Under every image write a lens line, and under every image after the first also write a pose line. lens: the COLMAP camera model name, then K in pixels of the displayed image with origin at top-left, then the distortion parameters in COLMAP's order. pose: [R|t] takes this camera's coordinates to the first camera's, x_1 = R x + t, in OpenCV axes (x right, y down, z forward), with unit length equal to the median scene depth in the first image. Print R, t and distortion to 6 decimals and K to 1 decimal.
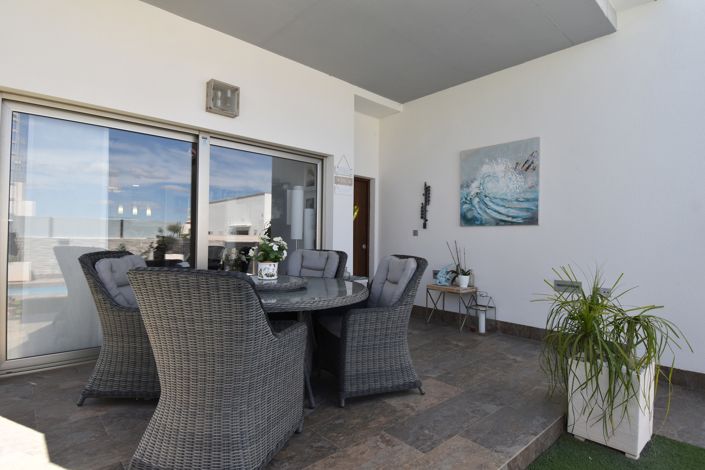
lens RADIAL K [[373.1, 0, 356.9], [0, 373.1, 233.6], [0, 0, 1]] dist [0.001357, -0.017216]
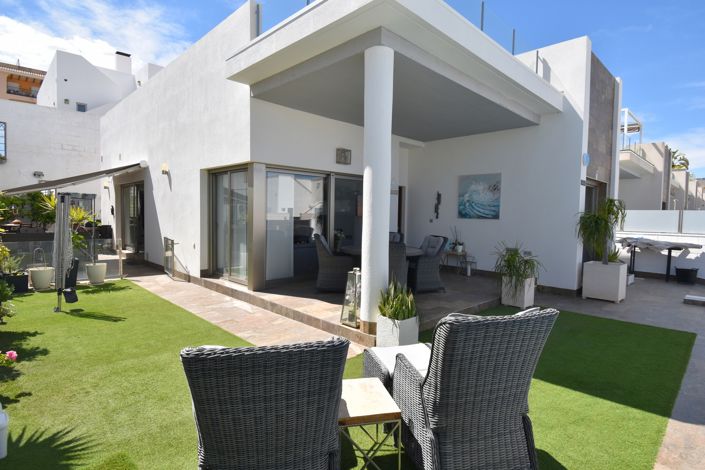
lens RADIAL K [[373.1, 0, 356.9], [0, 373.1, 233.6], [0, 0, 1]] dist [0.001357, -0.017216]
pose [[0.999374, 0.002723, 0.035265, -0.286703], [-0.005202, 0.997504, 0.070413, -0.073221], [-0.034985, -0.070552, 0.996894, -0.816307]]
